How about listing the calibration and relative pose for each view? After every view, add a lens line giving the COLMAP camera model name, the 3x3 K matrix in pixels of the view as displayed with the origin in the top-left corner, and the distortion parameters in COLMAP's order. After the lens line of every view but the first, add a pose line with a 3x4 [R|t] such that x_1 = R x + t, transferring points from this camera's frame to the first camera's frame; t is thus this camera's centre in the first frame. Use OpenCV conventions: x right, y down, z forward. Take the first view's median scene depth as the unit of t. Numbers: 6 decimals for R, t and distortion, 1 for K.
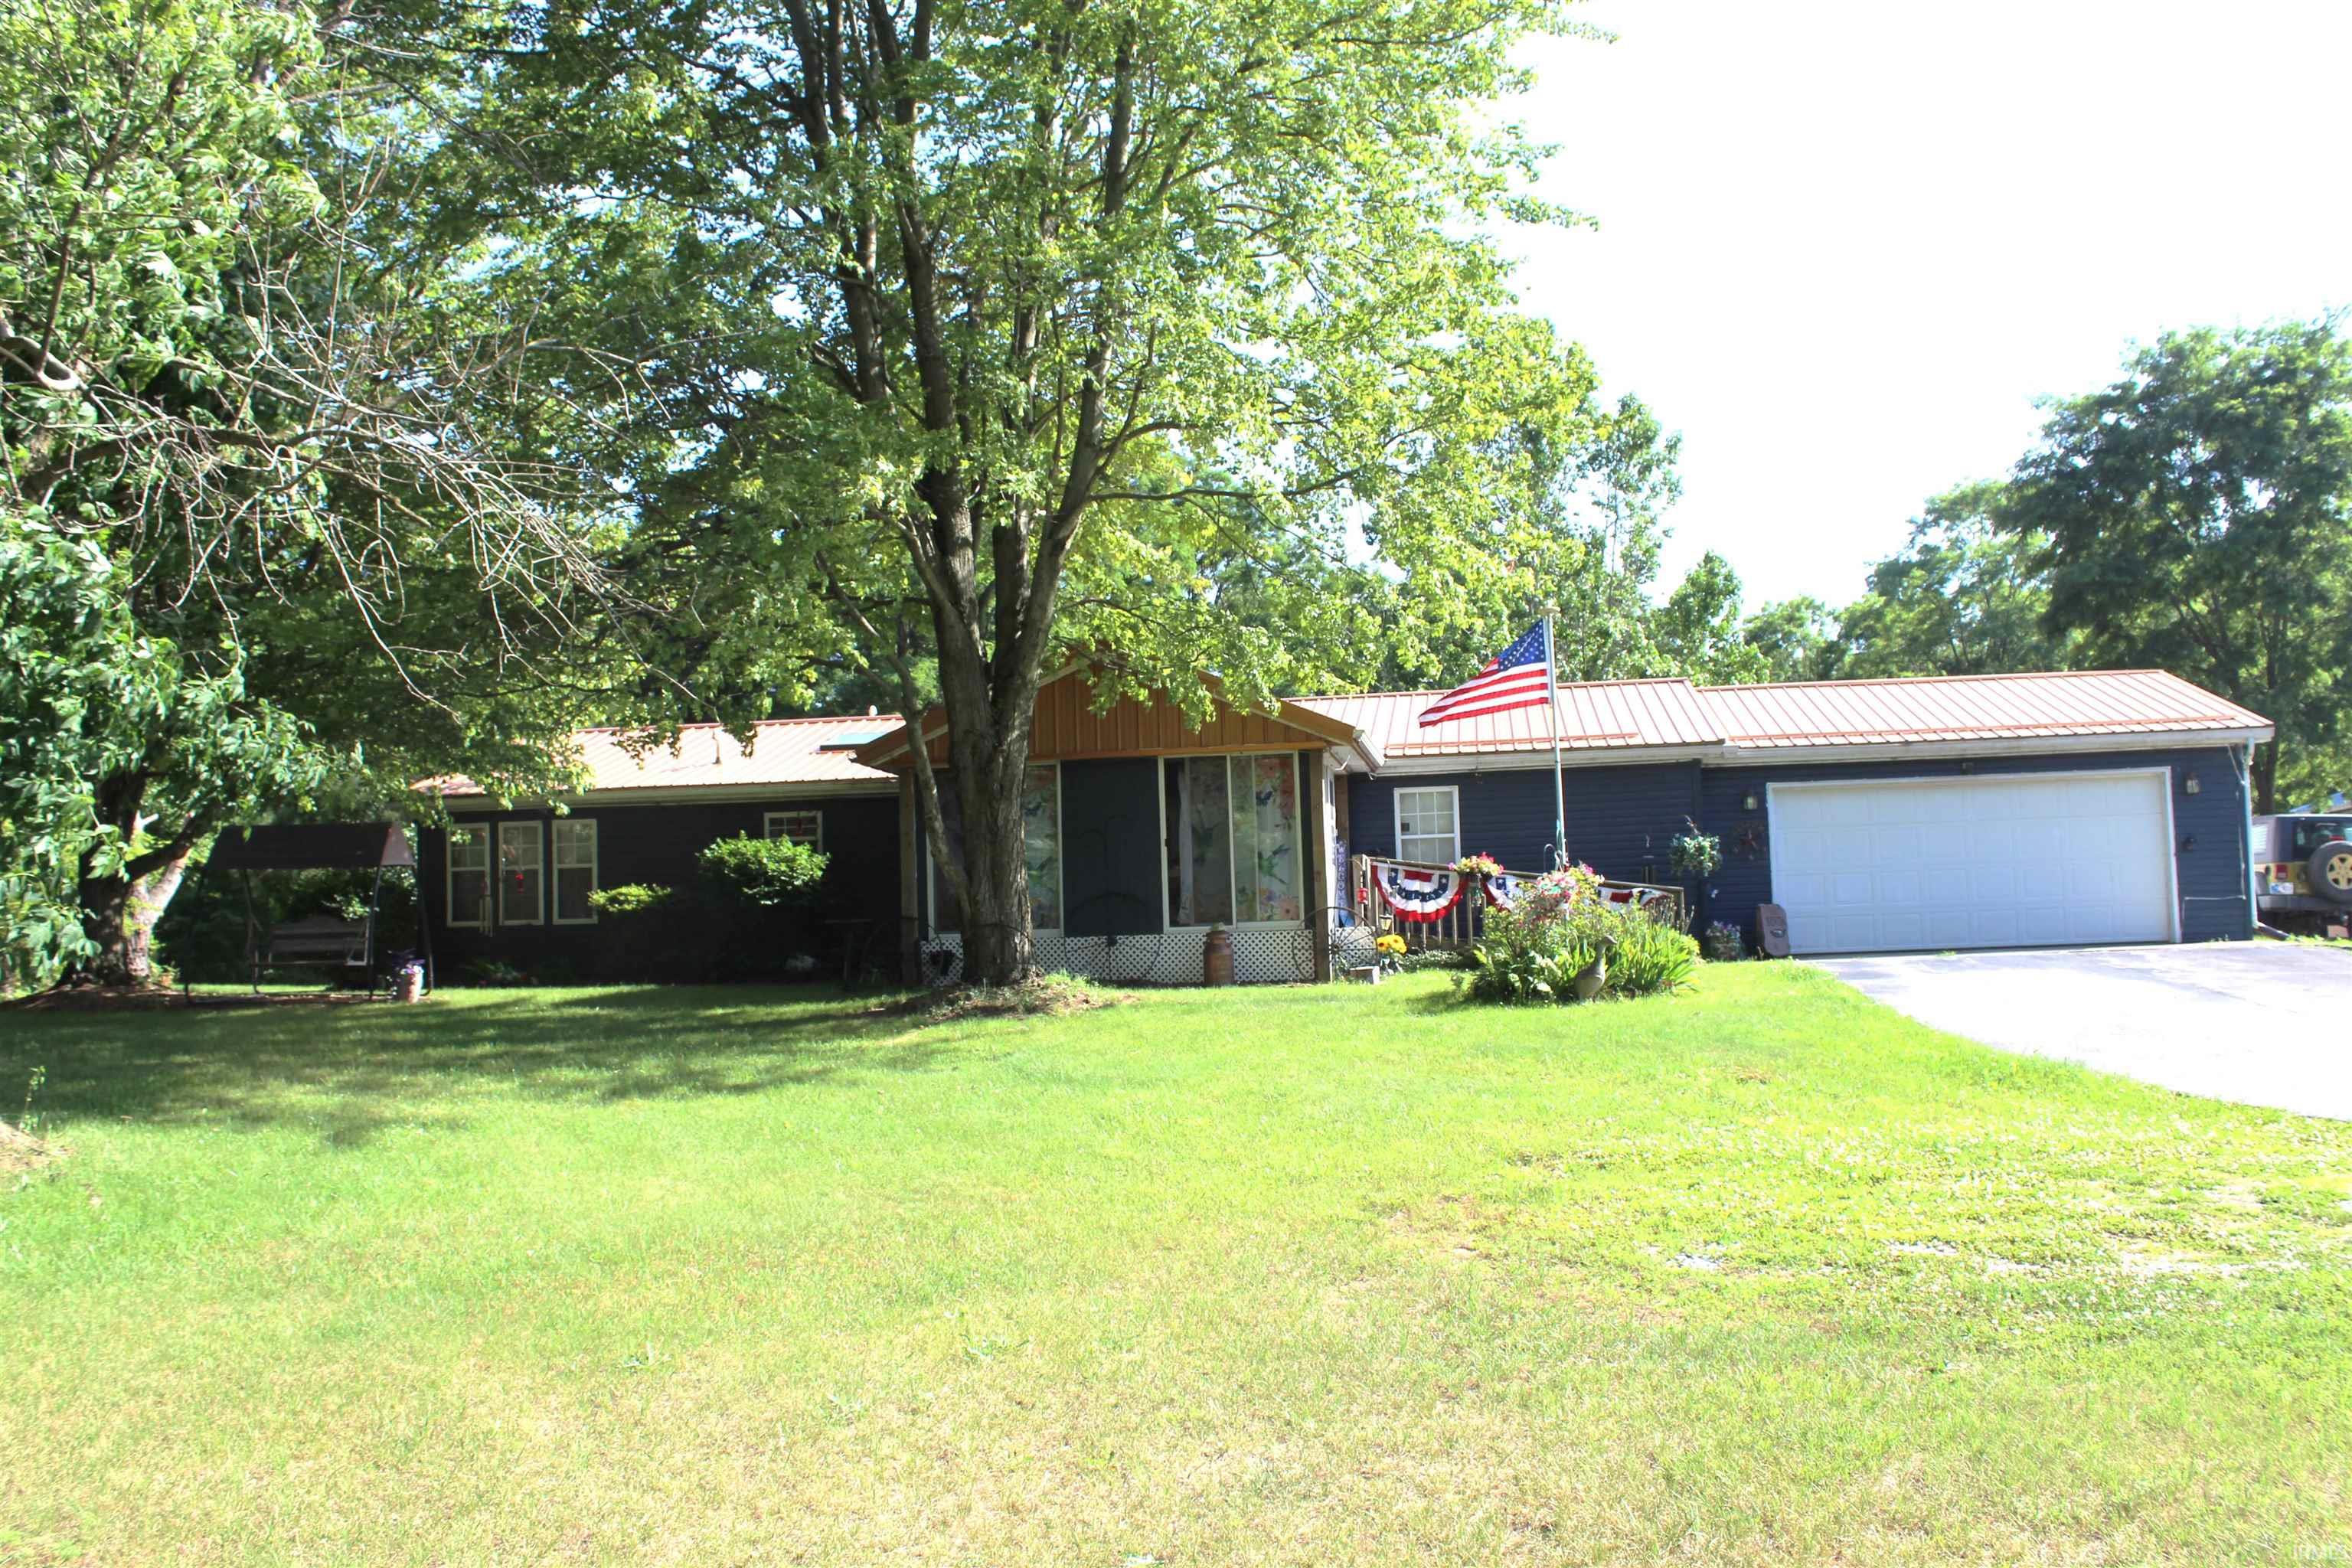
lens RADIAL K [[2185.9, 0, 1174.9], [0, 2185.9, 778.4], [0, 0, 1]] dist [-0.112773, 0.000000]
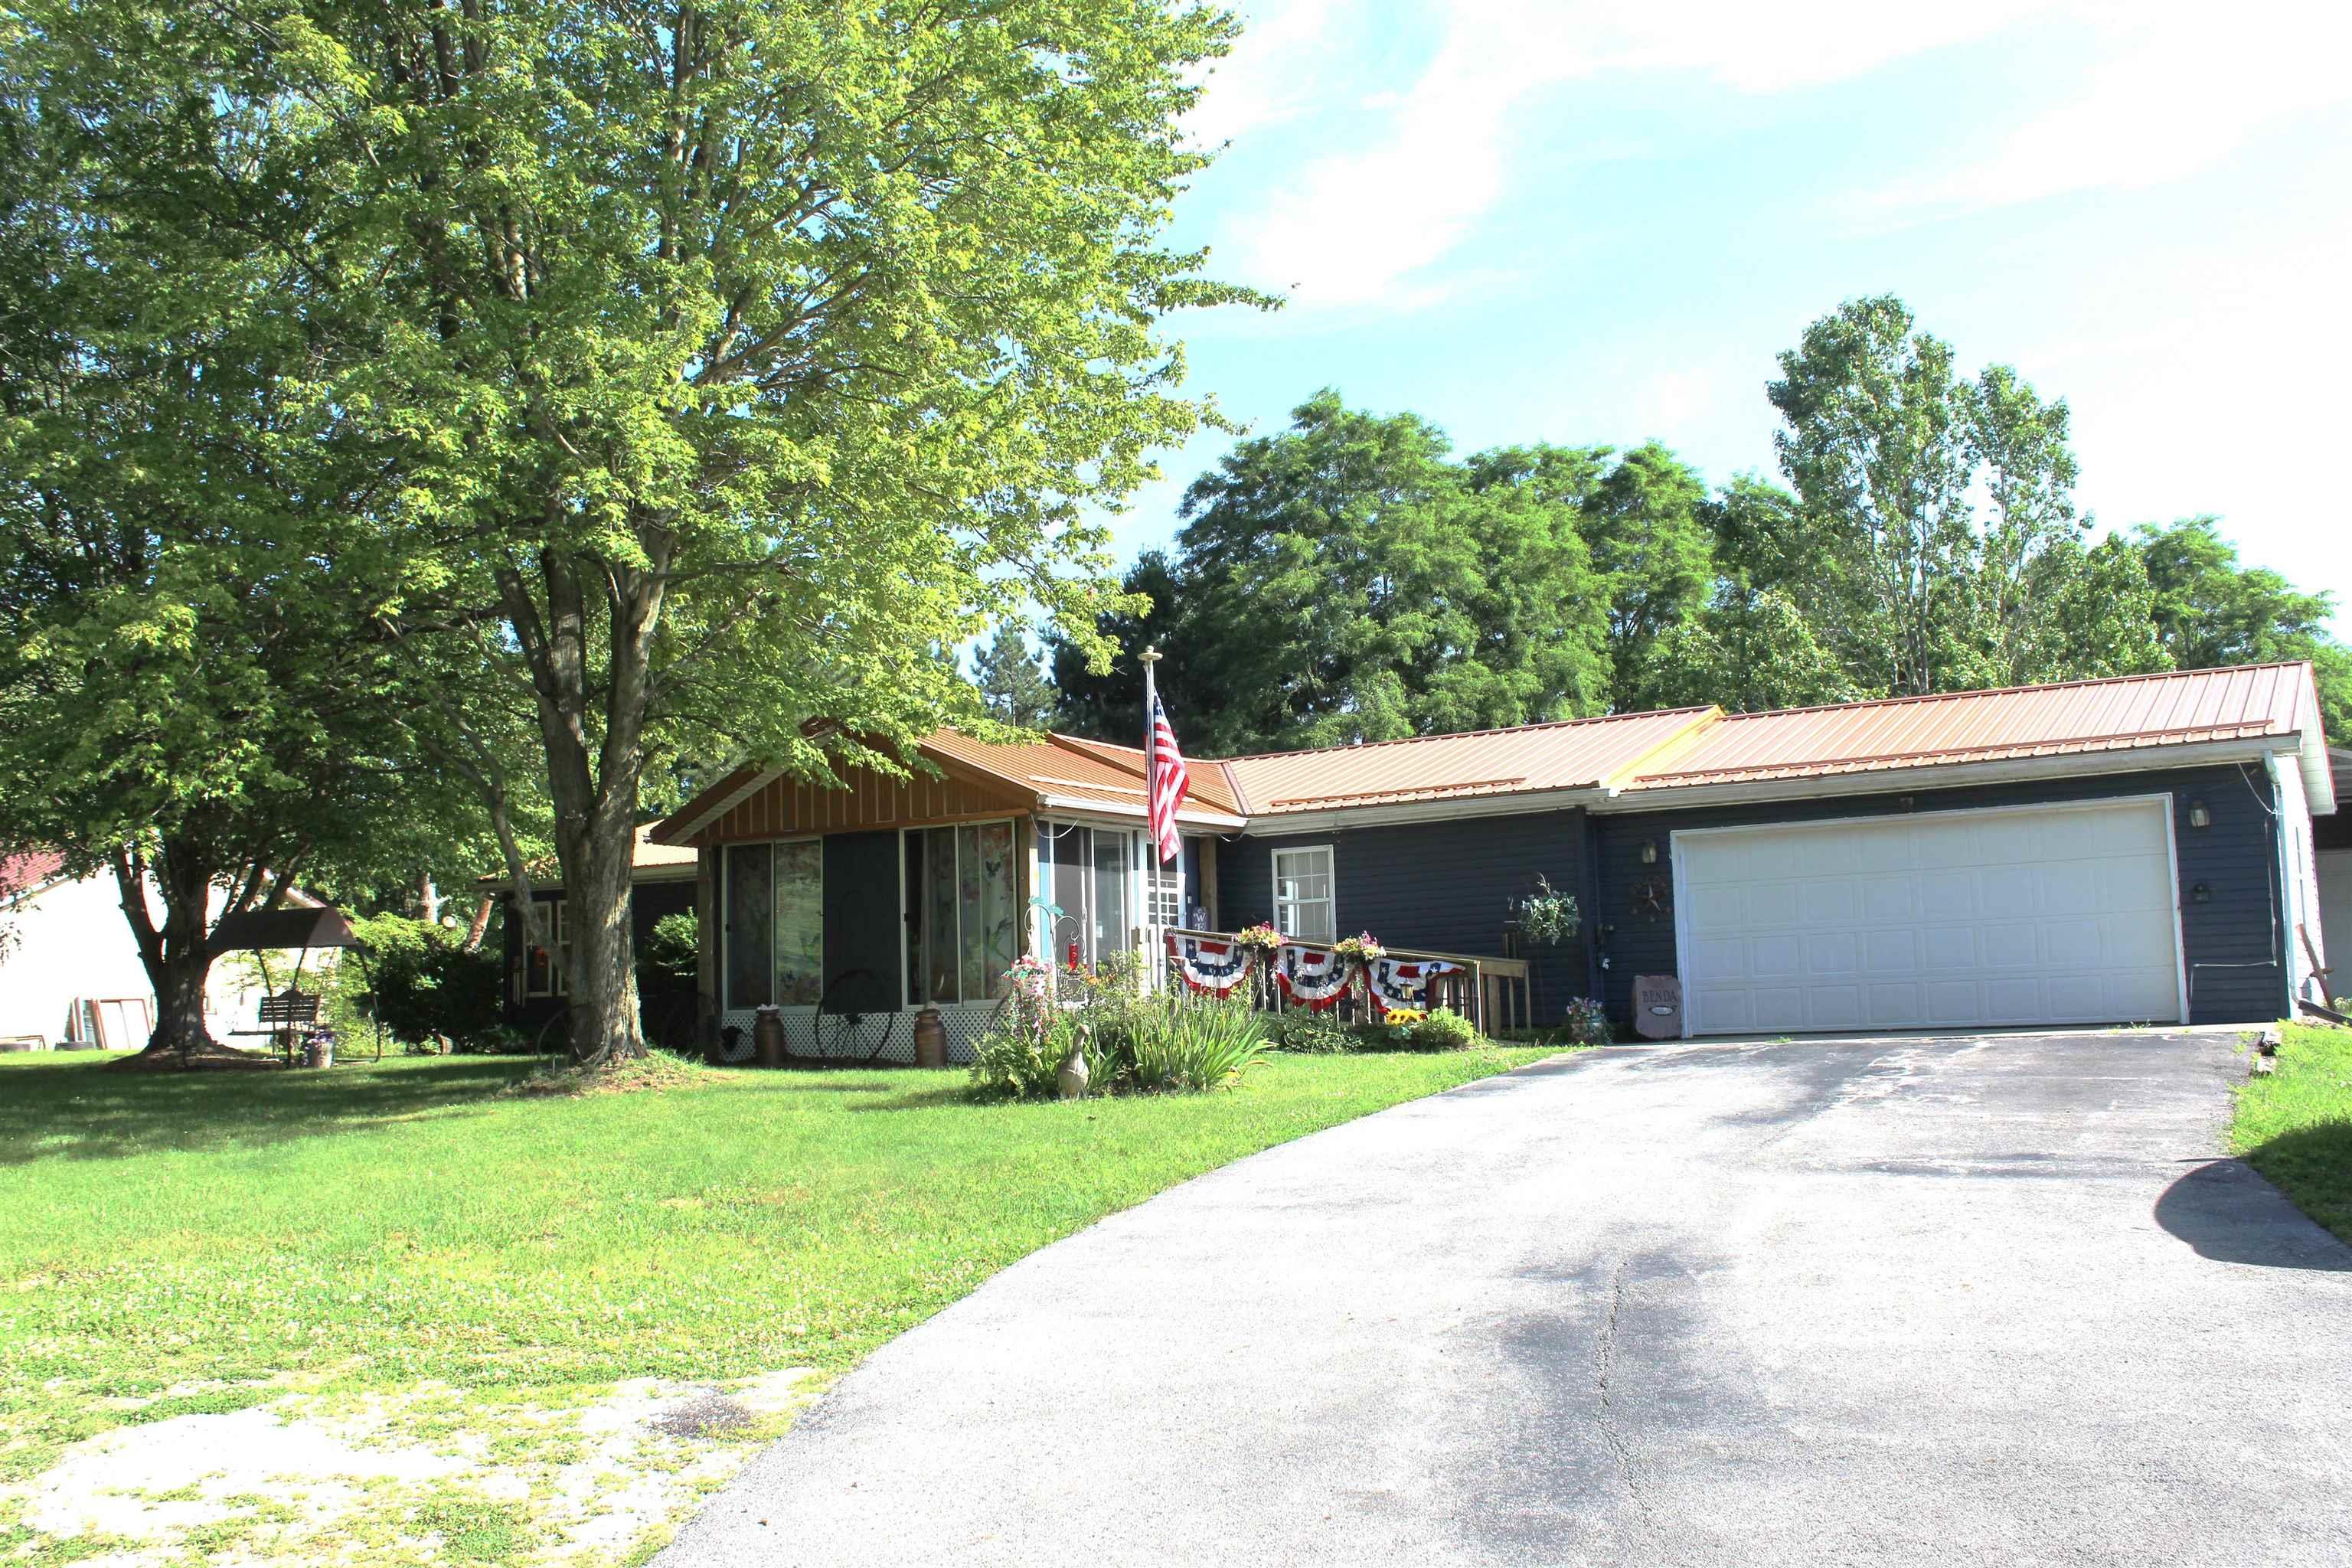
lens RADIAL K [[2185.9, 0, 1175.4], [0, 2185.9, 785.9], [0, 0, 1]] dist [-0.112773, 0.000000]
pose [[0.903515, -0.040977, -0.426593, 0.472413], [0.032033, 0.999091, -0.028124, 0.002411], [0.427358, 0.011745, 0.904006, 0.168308]]
